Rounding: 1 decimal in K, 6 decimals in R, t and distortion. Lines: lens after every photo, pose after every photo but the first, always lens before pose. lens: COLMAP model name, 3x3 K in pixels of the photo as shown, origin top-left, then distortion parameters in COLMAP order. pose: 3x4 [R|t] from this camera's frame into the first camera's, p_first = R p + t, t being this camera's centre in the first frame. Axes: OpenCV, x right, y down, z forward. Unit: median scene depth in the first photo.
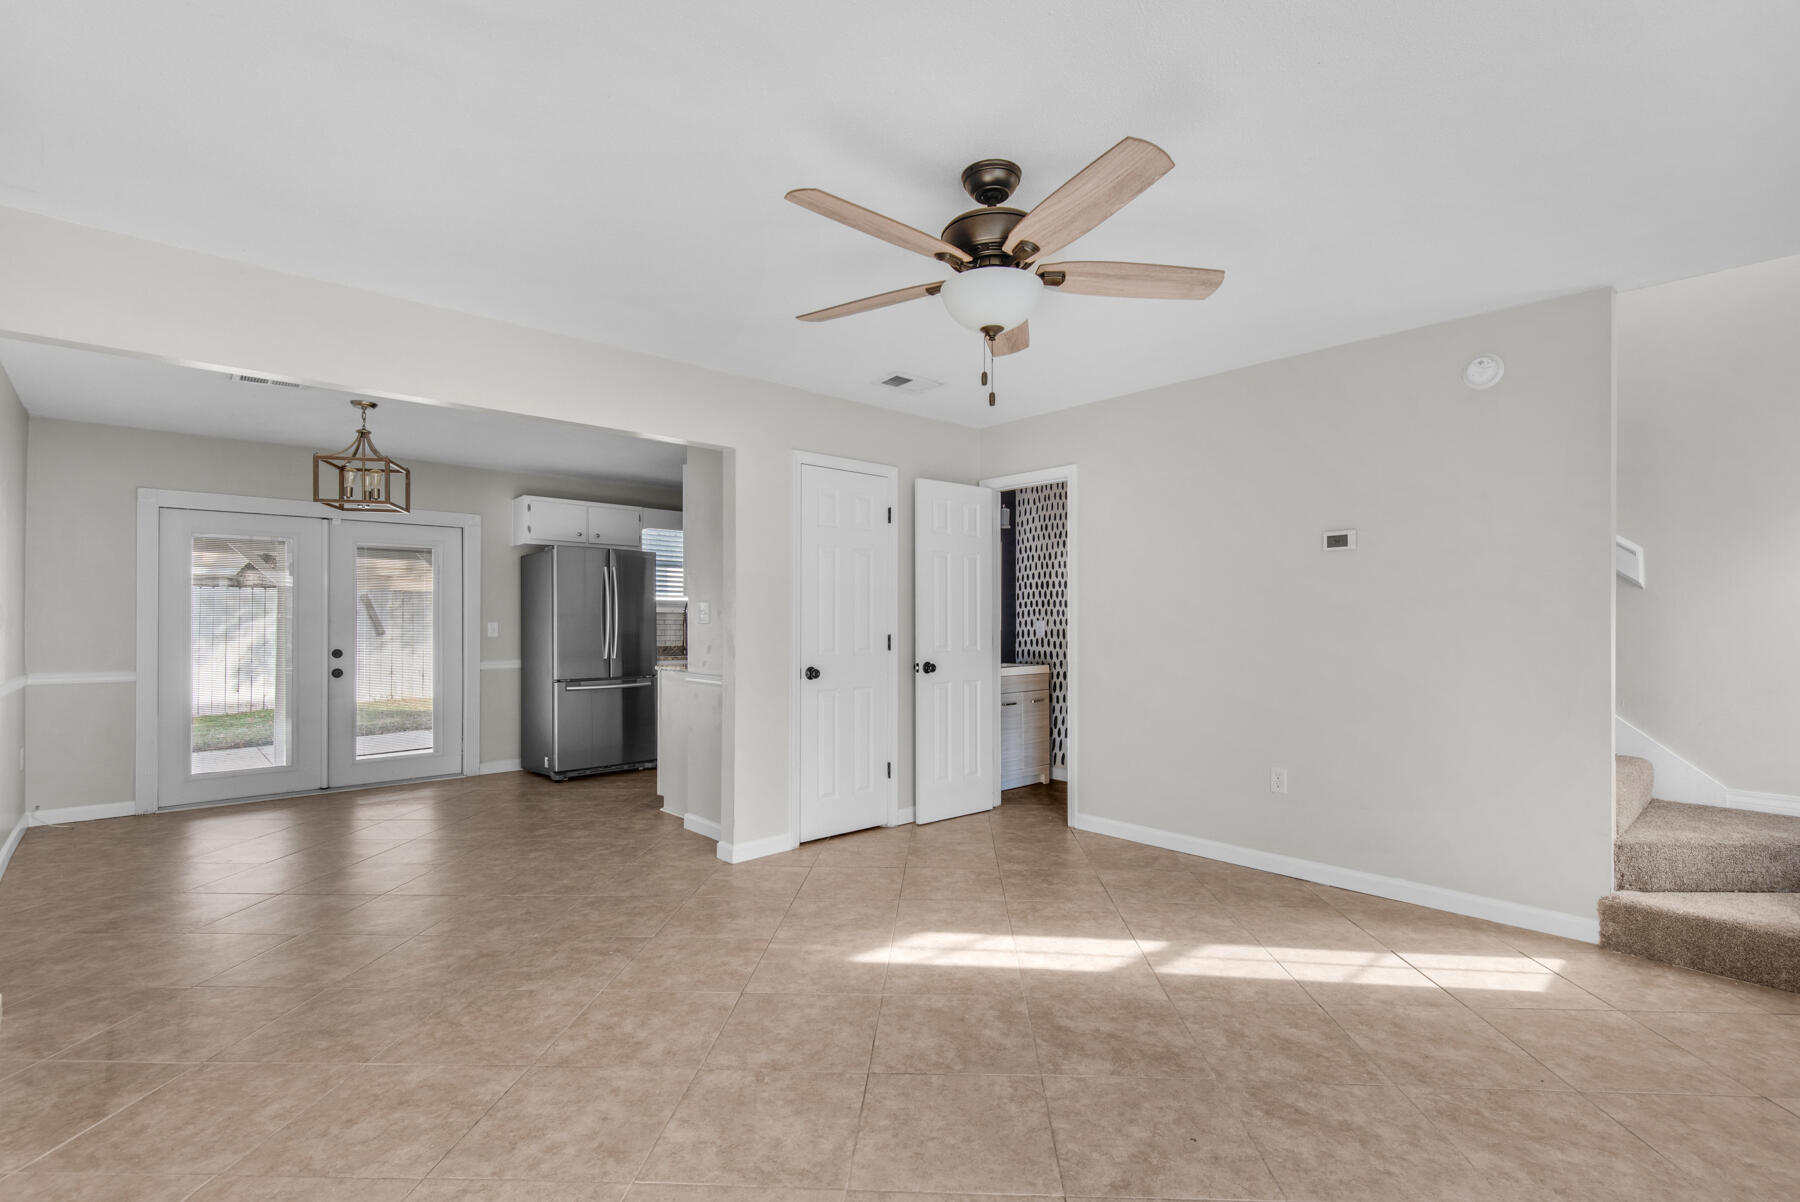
lens RADIAL K [[826.7, 0, 930.6], [0, 826.7, 621.7], [0, 0, 1]] dist [0.036818, -0.025844]
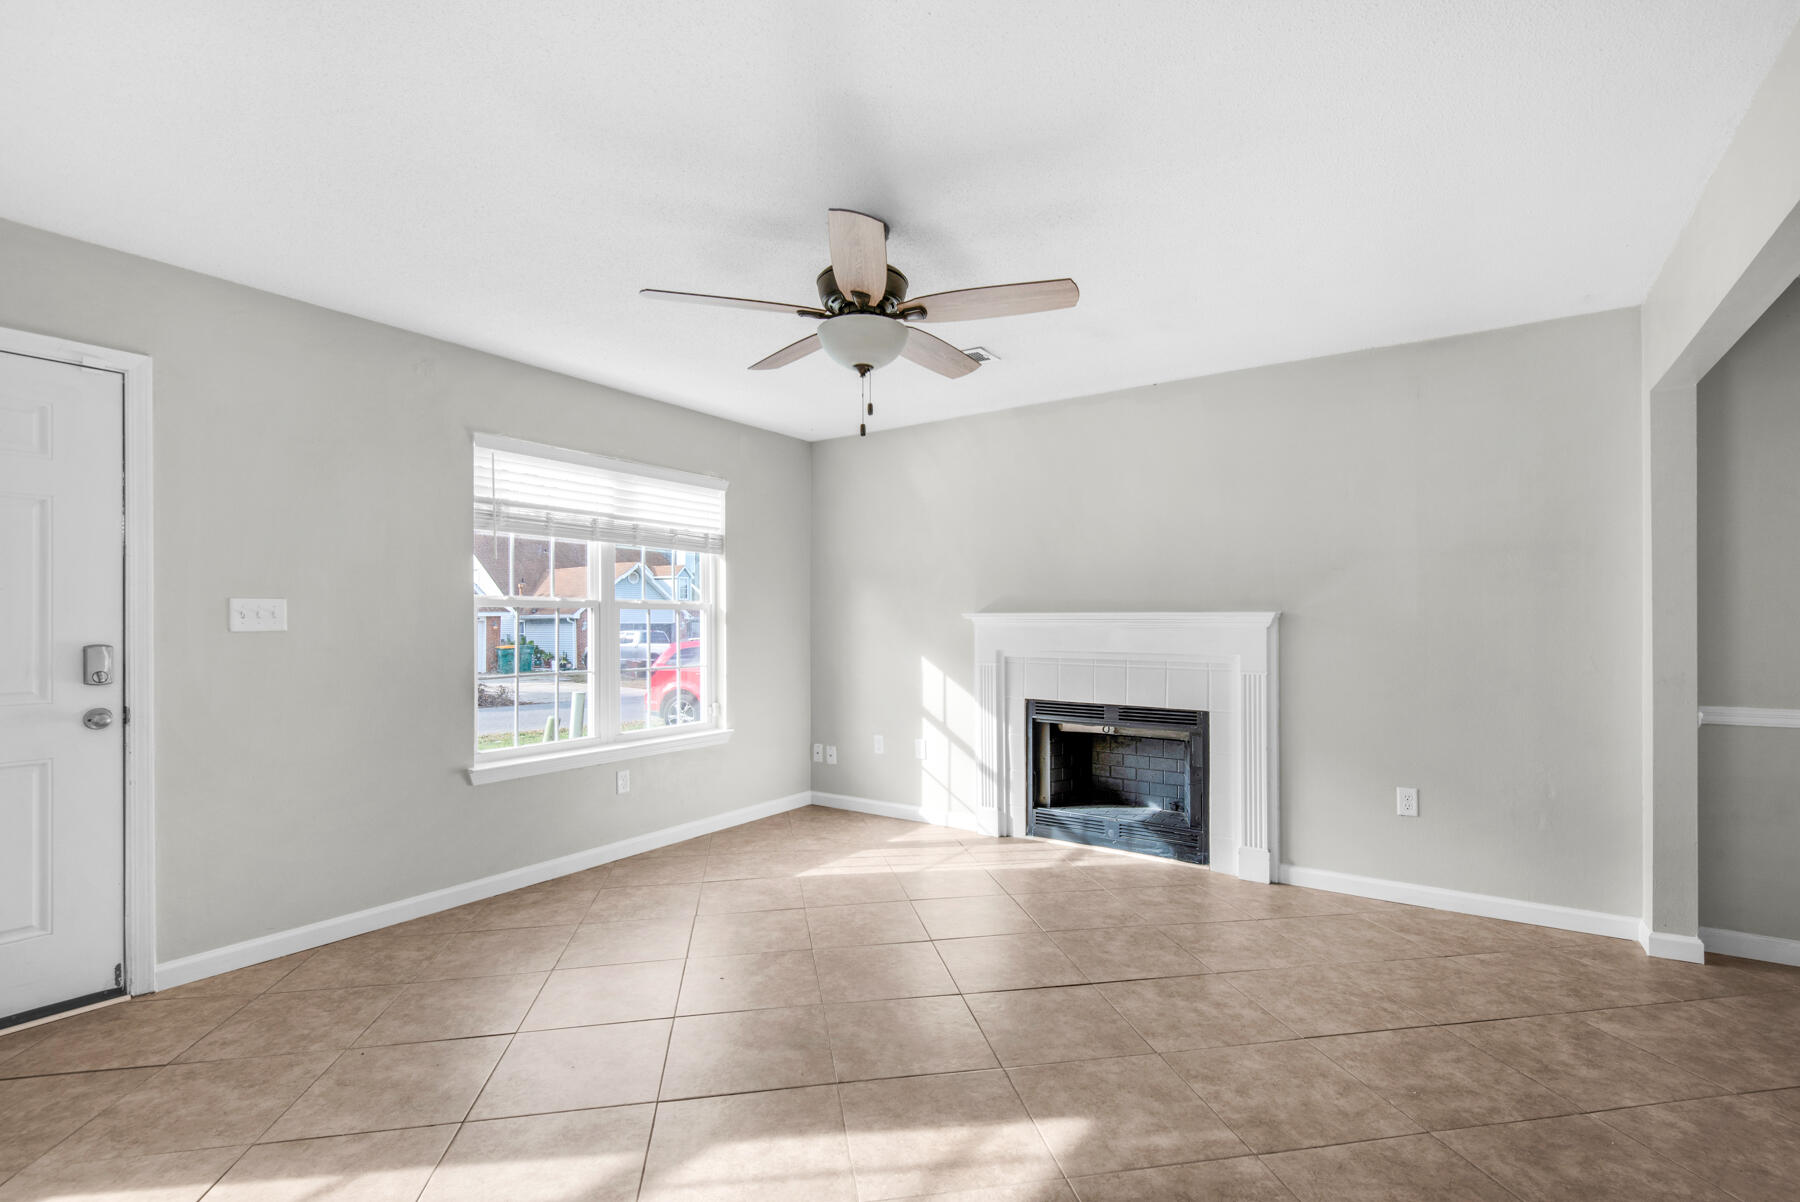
lens RADIAL K [[826.7, 0, 930.6], [0, 826.7, 621.7], [0, 0, 1]] dist [0.036818, -0.025844]
pose [[-0.972316, 0.001282, -0.233665, 0.208762], [0.003166, 0.999965, -0.007686, -0.004350], [0.233647, -0.008213, -0.972287, 1.773690]]
